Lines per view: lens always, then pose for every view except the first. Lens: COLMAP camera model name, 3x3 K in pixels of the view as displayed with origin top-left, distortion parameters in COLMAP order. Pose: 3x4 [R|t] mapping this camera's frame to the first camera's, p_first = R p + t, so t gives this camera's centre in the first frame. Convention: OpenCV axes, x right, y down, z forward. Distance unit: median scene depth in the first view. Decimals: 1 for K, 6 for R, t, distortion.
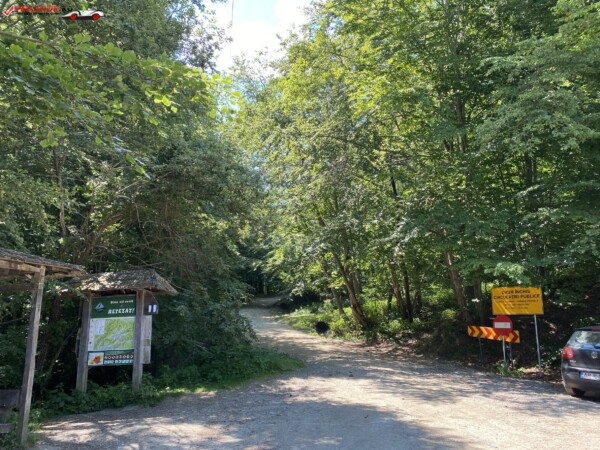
lens RADIAL K [[457.2, 0, 299.9], [0, 457.2, 225.6], [0, 0, 1]] dist [0.013165, 0.000919]
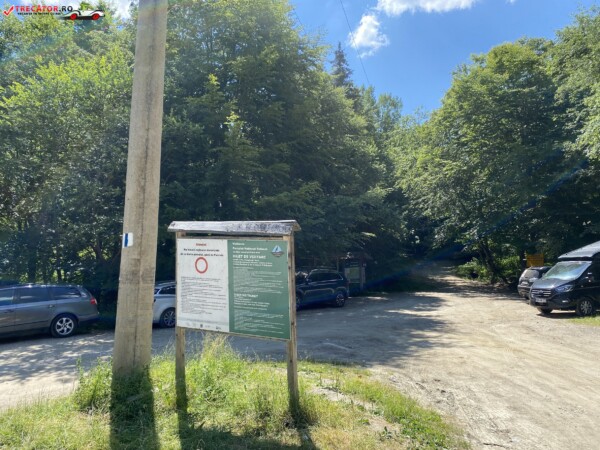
lens RADIAL K [[457.2, 0, 302.5], [0, 457.2, 220.8], [0, 0, 1]] dist [0.013165, 0.000919]
pose [[0.903453, -0.053010, -0.425397, 0.576049], [0.091768, 0.993237, 0.071126, -0.340191], [0.418750, -0.103297, 0.902208, -1.769236]]
